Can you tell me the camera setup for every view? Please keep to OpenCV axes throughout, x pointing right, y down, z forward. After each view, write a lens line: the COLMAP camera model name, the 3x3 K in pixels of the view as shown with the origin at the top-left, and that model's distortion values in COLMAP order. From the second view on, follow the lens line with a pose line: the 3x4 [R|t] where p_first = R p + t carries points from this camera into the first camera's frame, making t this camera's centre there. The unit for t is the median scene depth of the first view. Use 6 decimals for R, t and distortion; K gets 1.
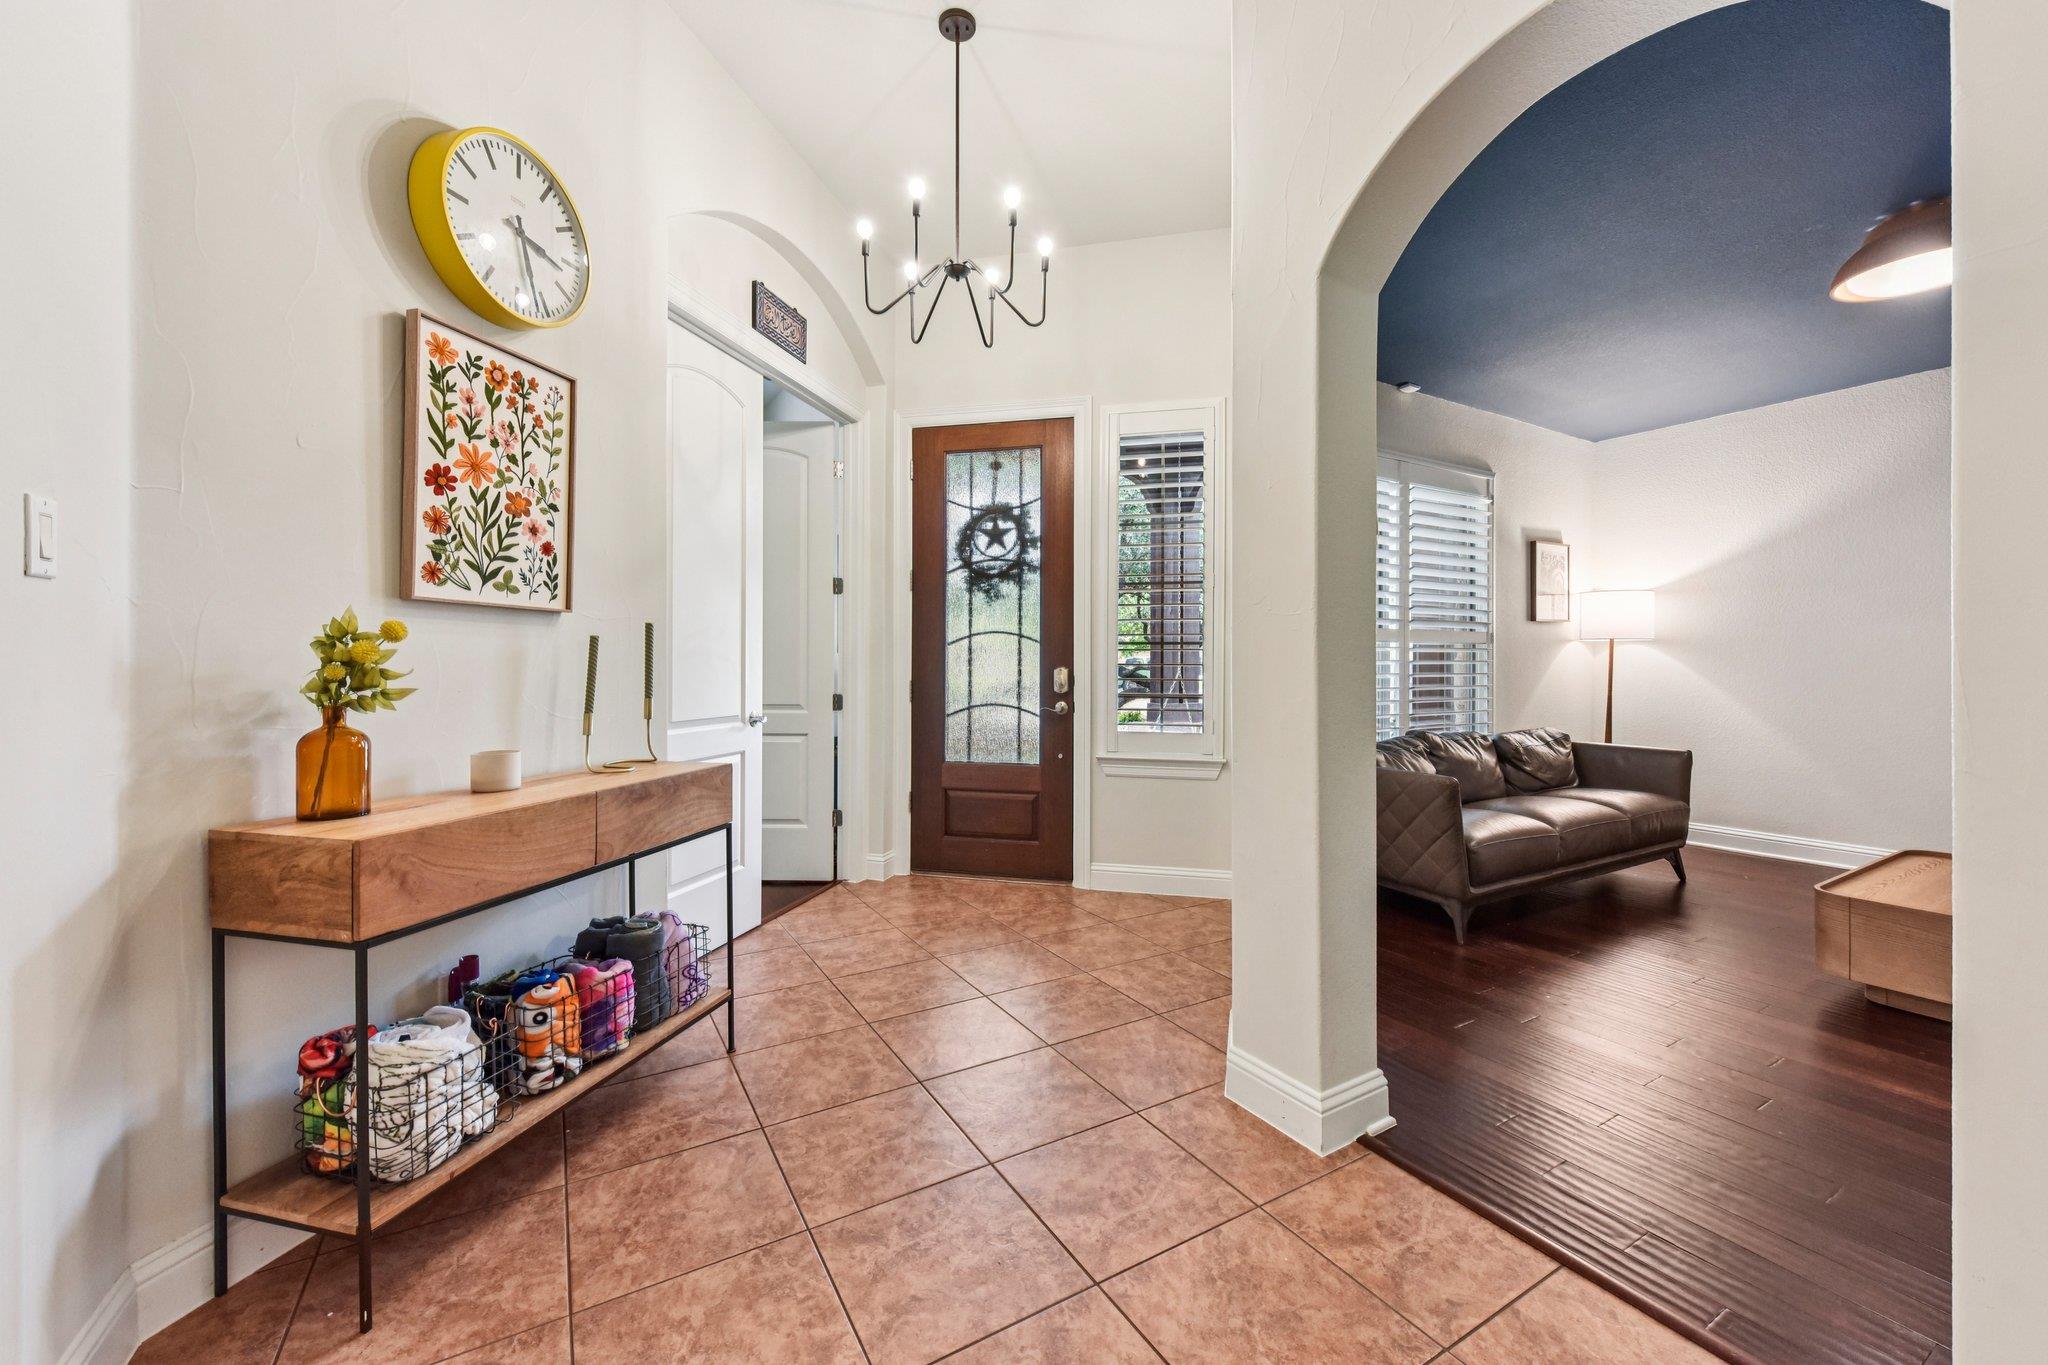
lens RADIAL K [[820.0, 0, 1024.8], [0, 820.0, 667.2], [0, 0, 1]] dist [0.000199, -0.000082]
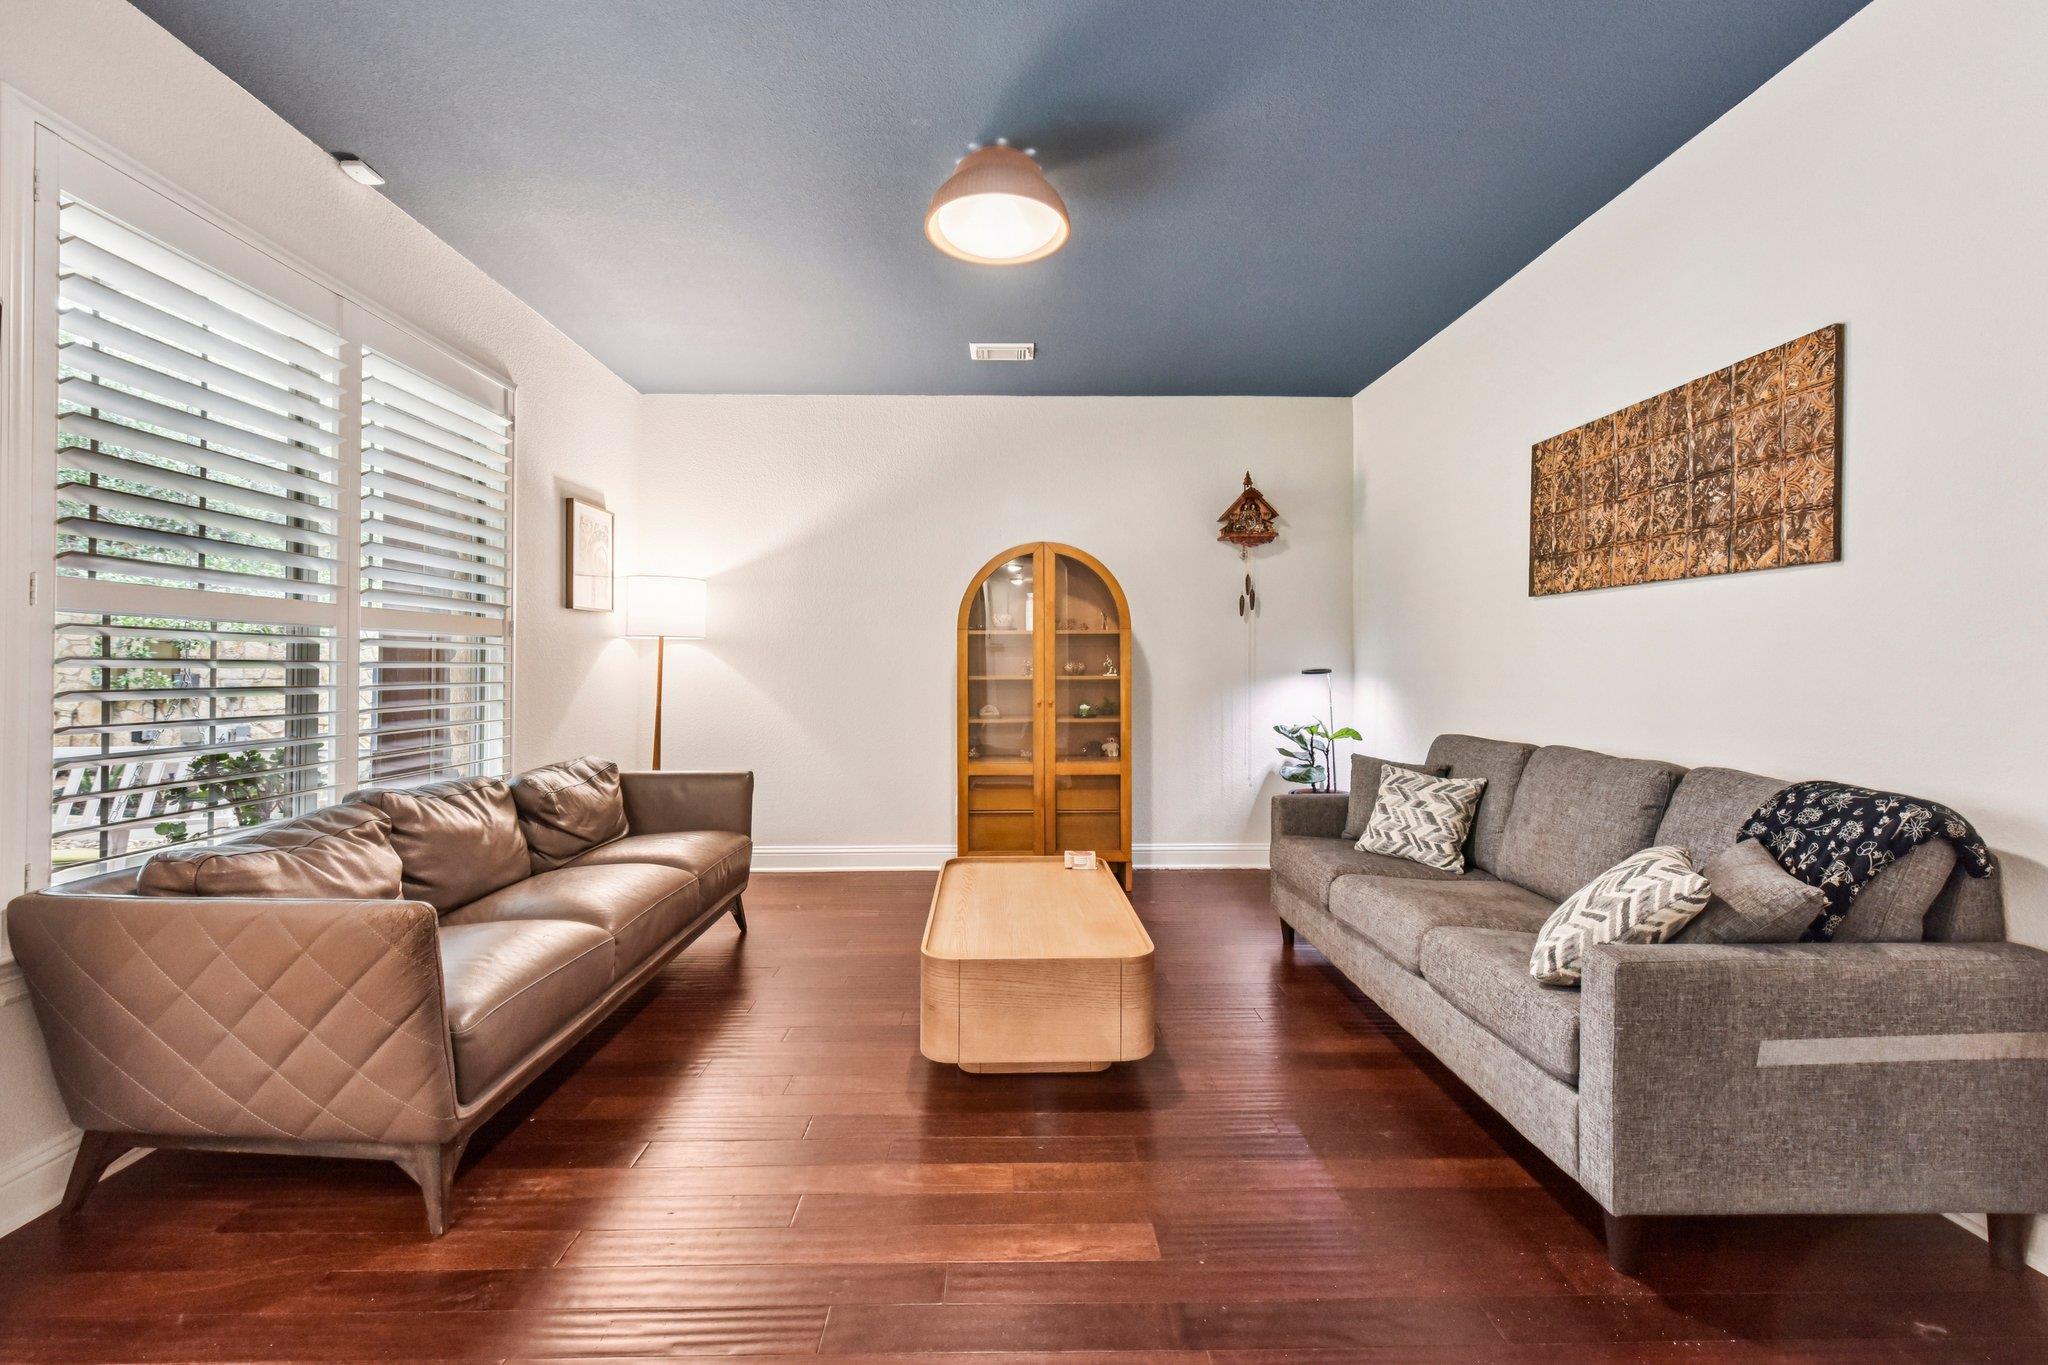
lens RADIAL K [[820.0, 0, 1003.6], [0, 820.0, 658.4], [0, 0, 1]] dist [0.000199, -0.000082]
pose [[0.495878, 0.010040, 0.868334, 0.202320], [0.001311, 0.999923, -0.012311, -0.002409], [-0.868391, 0.007243, 0.495827, 0.343186]]
